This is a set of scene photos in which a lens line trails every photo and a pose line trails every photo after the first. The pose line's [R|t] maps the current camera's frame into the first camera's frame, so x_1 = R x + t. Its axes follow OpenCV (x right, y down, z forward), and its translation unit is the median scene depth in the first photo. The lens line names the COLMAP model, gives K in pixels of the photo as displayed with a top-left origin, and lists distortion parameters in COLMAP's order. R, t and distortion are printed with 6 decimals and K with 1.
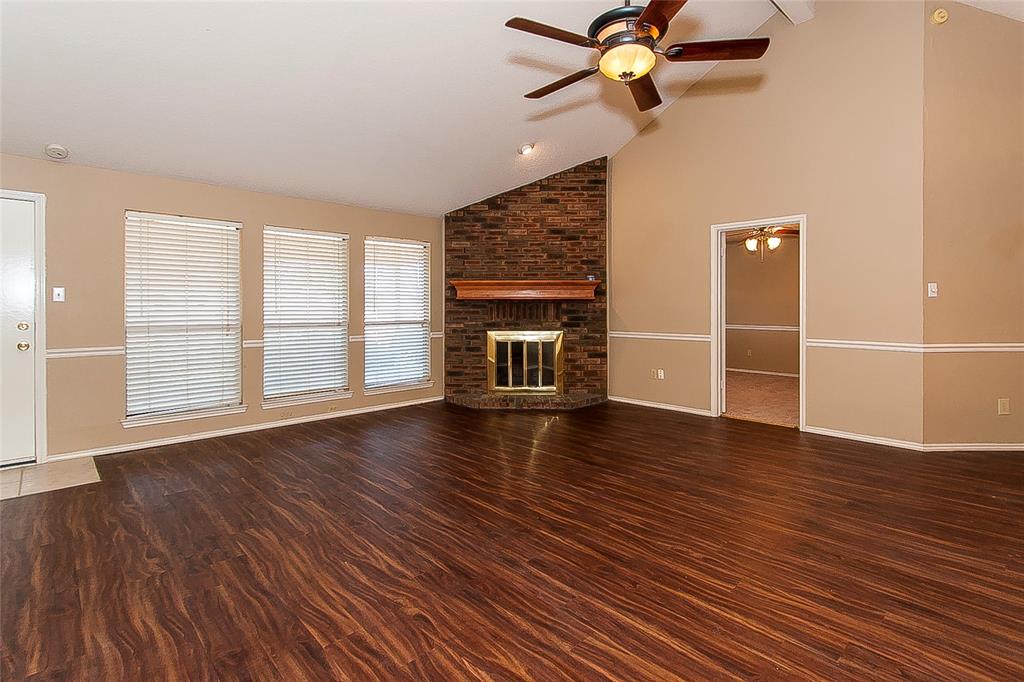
lens RADIAL K [[486.9, 0, 520.6], [0, 486.9, 307.9], [0, 0, 1]] dist [0.000917, -0.001707]
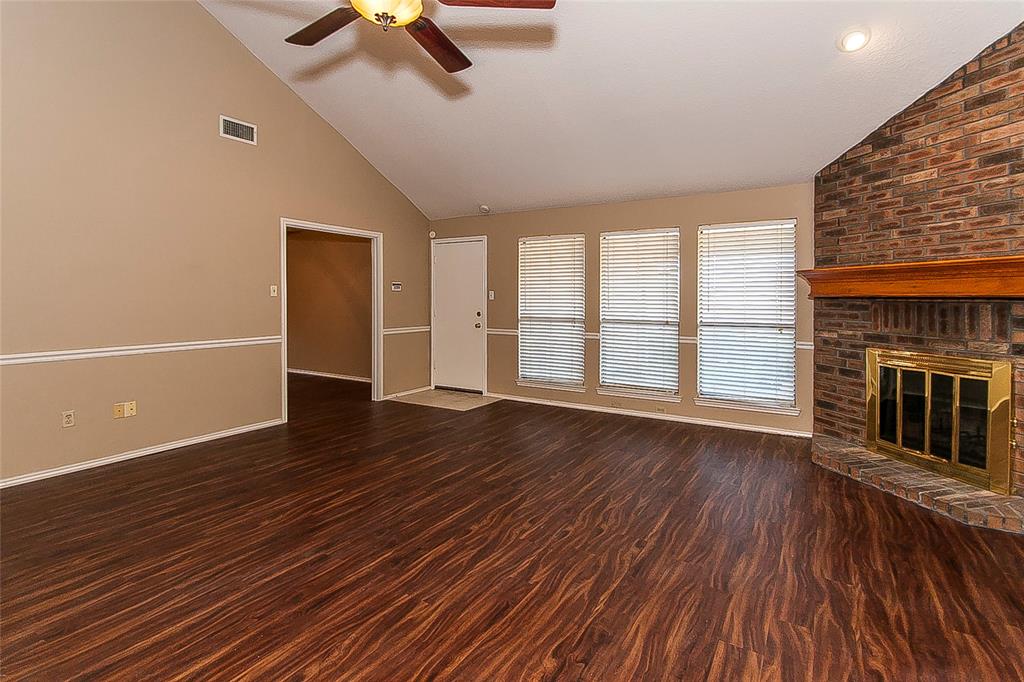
lens RADIAL K [[499.7, 0, 532.1], [0, 499.7, 296.7], [0, 0, 1]] dist [0.000601, -0.001018]
pose [[0.273531, 0.001687, -0.961862, 0.465854], [-0.006409, 0.999979, -0.000069, -0.015239], [0.961842, 0.006183, 0.273537, 0.448389]]
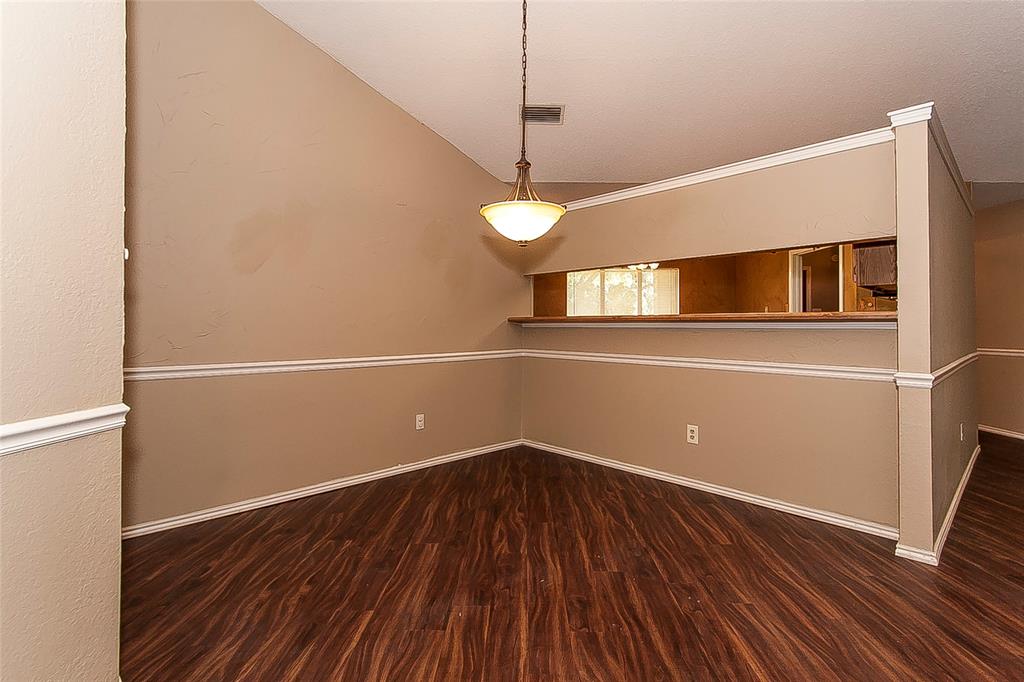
lens RADIAL K [[487.1, 0, 515.6], [0, 487.1, 319.4], [0, 0, 1]] dist [0.000088, 0.000303]
pose [[-0.719486, 0.009810, 0.694438, 0.259743], [0.000800, 0.999911, -0.013296, 0.011771], [-0.694507, -0.009011, -0.719430, 0.742569]]
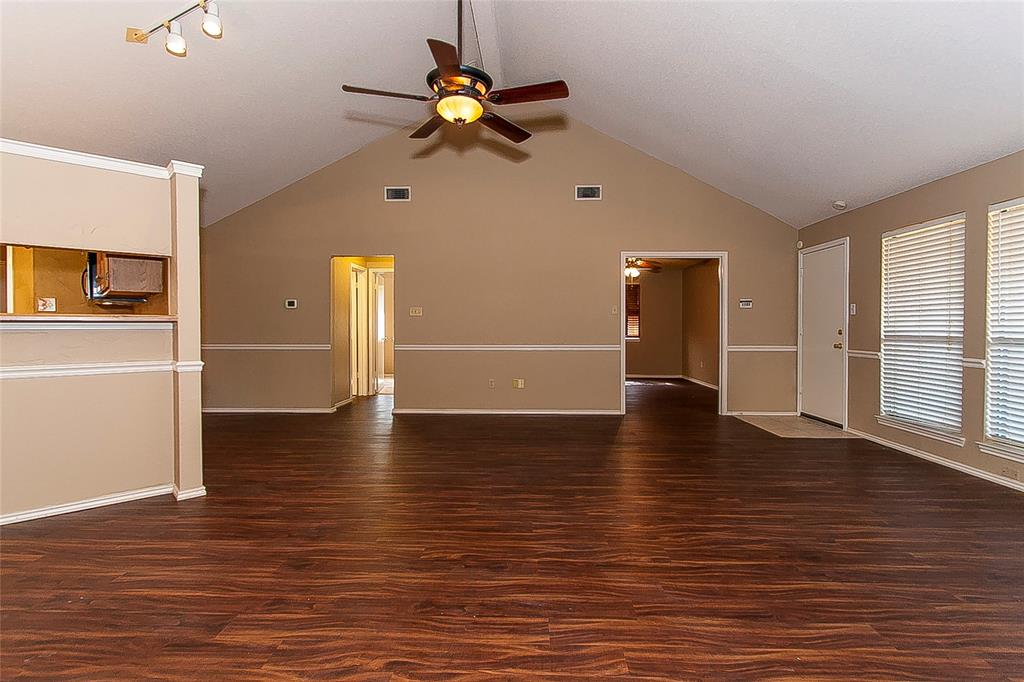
lens RADIAL K [[489.0, 0, 514.4], [0, 489.0, 332.8], [0, 0, 1]] dist [0.003908, 0.000367]
pose [[-0.712840, 0.011805, -0.701227, 0.431326], [0.000868, 0.999872, 0.015949, 0.010471], [0.701326, 0.010760, -0.712760, 0.871630]]
